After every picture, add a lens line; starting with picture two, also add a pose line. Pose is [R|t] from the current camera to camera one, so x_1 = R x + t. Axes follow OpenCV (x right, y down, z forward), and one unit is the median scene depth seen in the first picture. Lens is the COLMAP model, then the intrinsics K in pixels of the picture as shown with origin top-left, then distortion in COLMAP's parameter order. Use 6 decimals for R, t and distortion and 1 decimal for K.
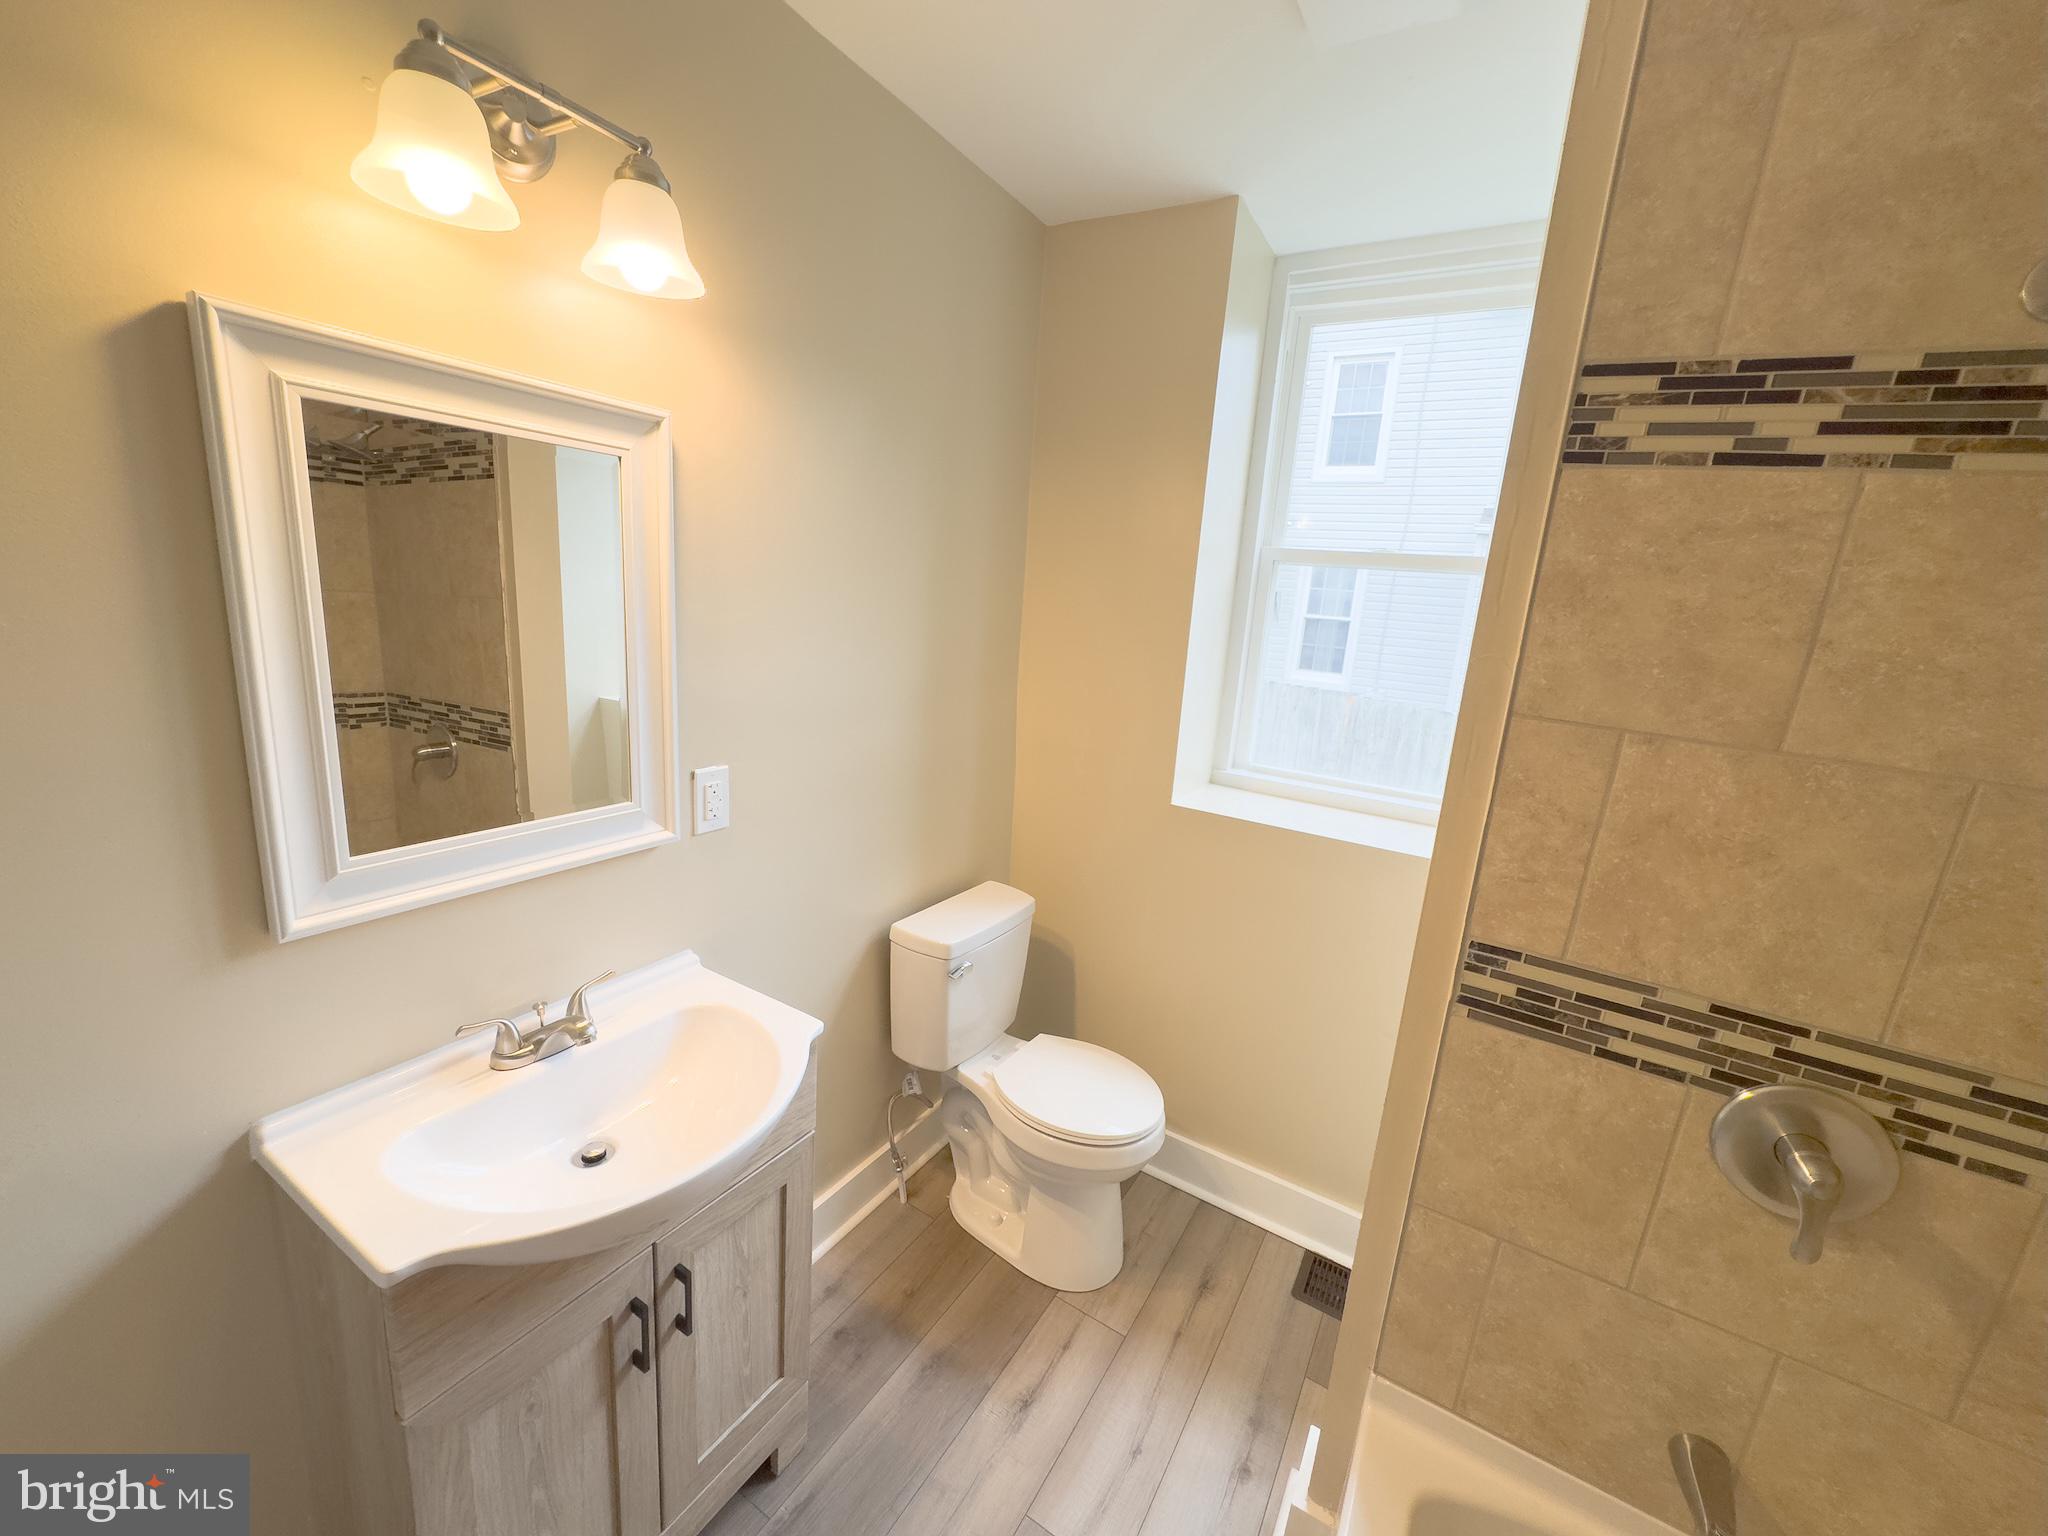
lens RADIAL K [[820.7, 0, 1024.0], [0, 820.7, 768.0], [0, 0, 1]] dist [-0.001527, 0.000068]
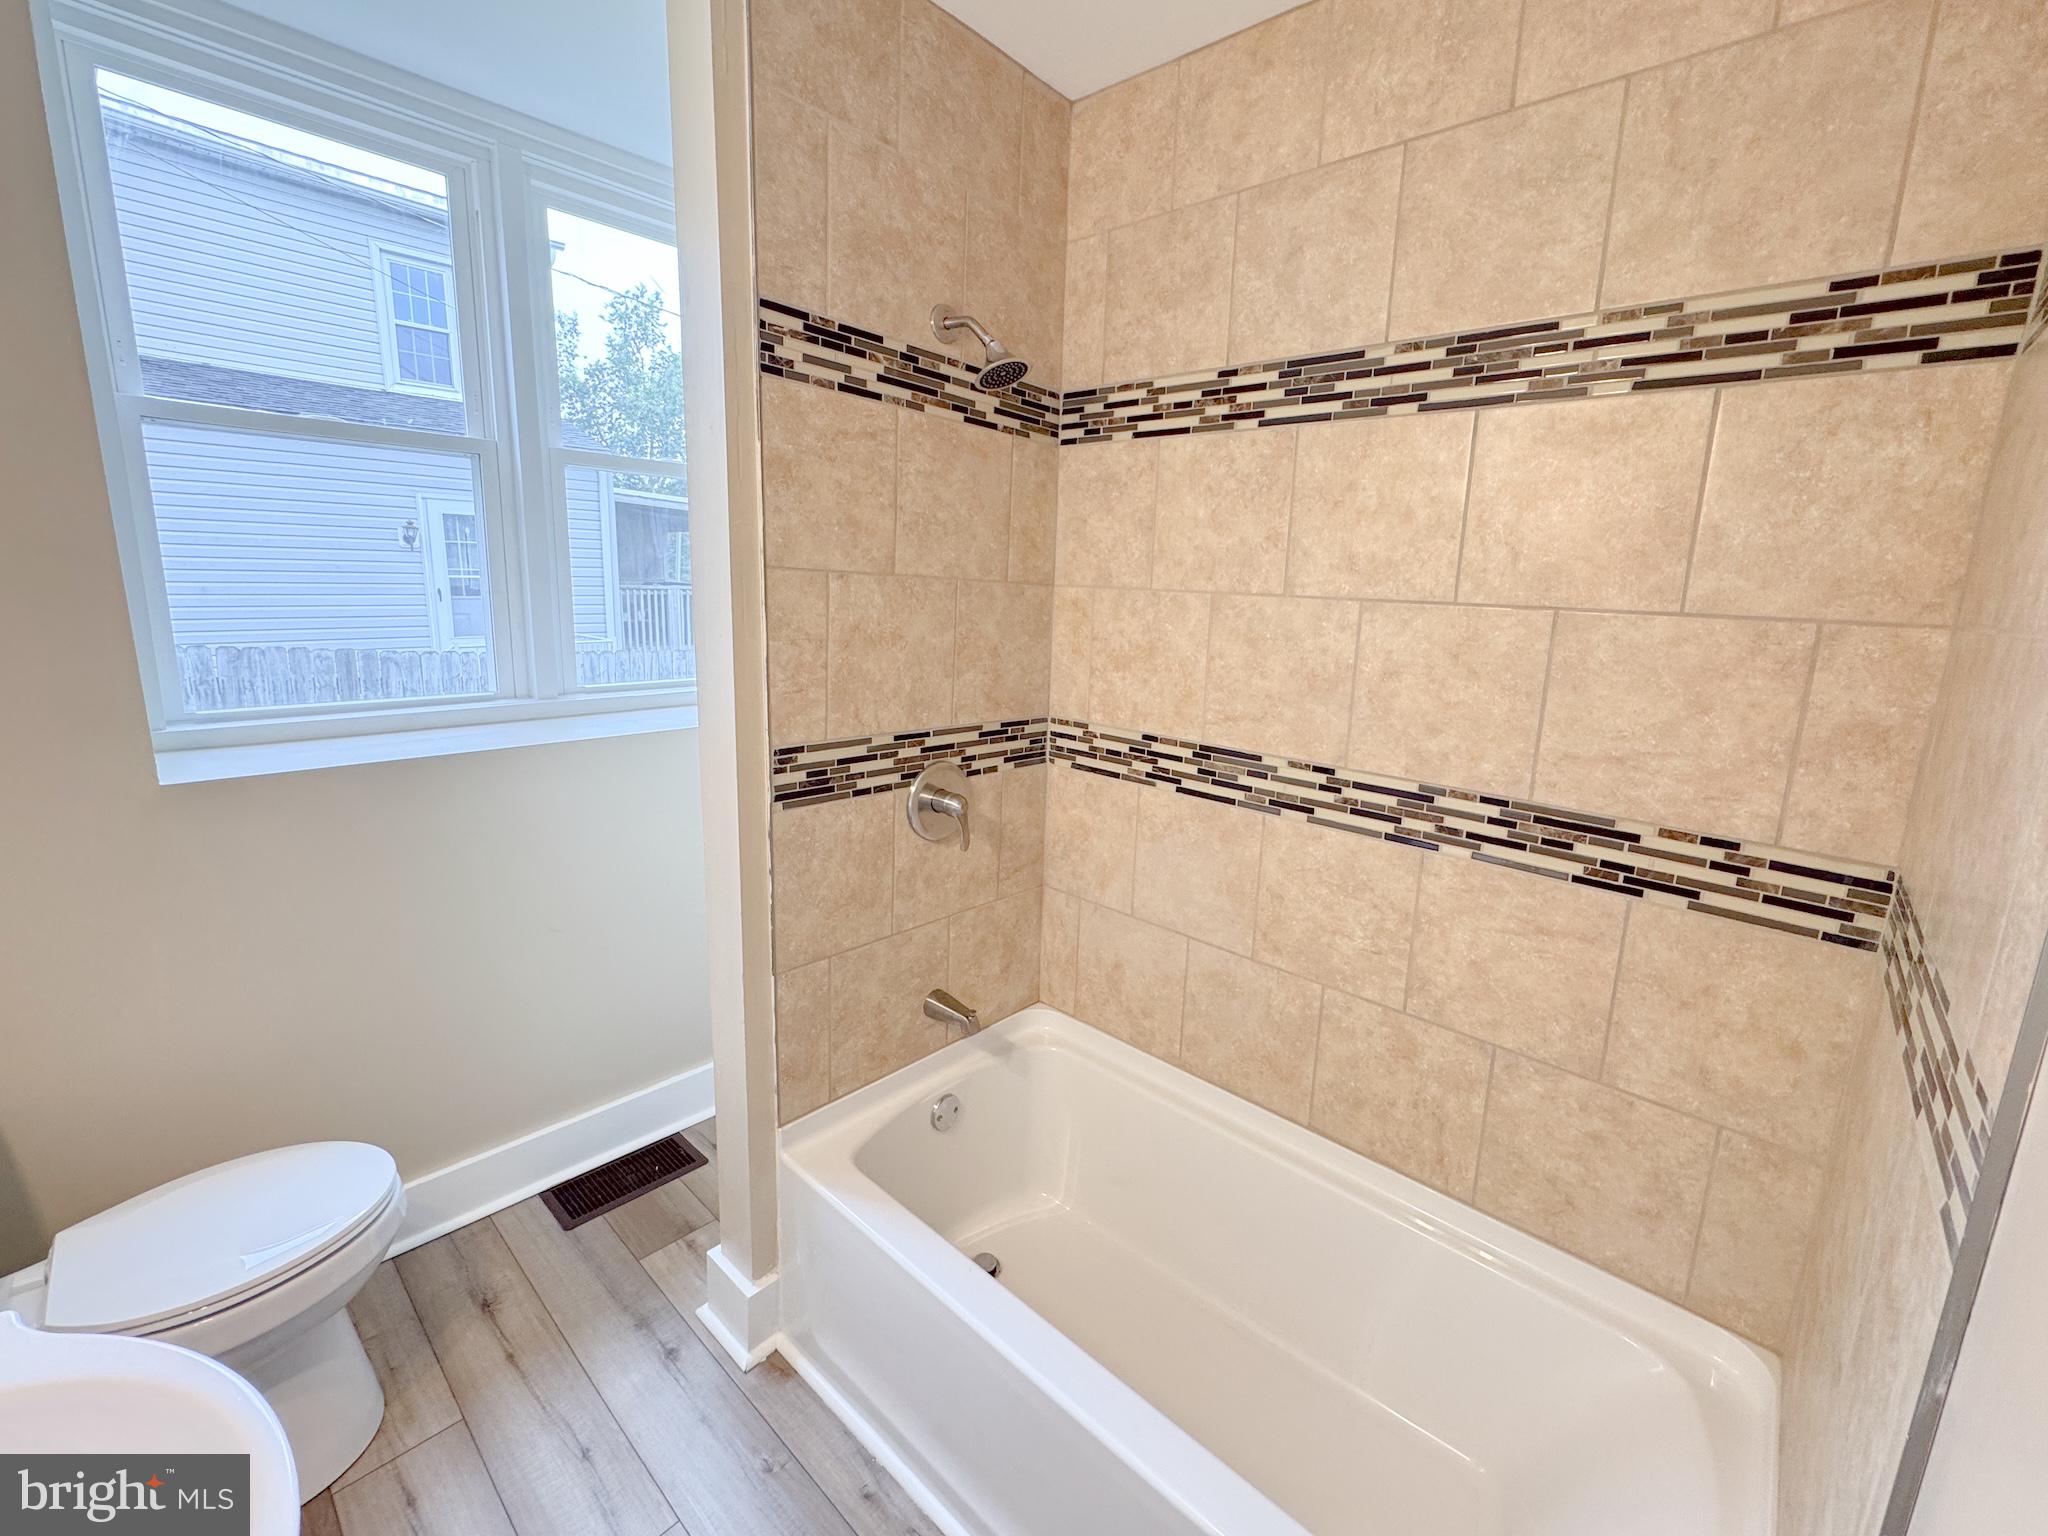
lens RADIAL K [[849.2, 0, 1031.4], [0, 849.2, 740.7], [0, 0, 1]] dist [-0.001762, -0.000349]
pose [[0.201422, -0.247791, 0.947644, -0.701173], [0.192911, 0.958559, 0.209642, -0.003525], [-0.960320, 0.140584, 0.240877, 0.334068]]
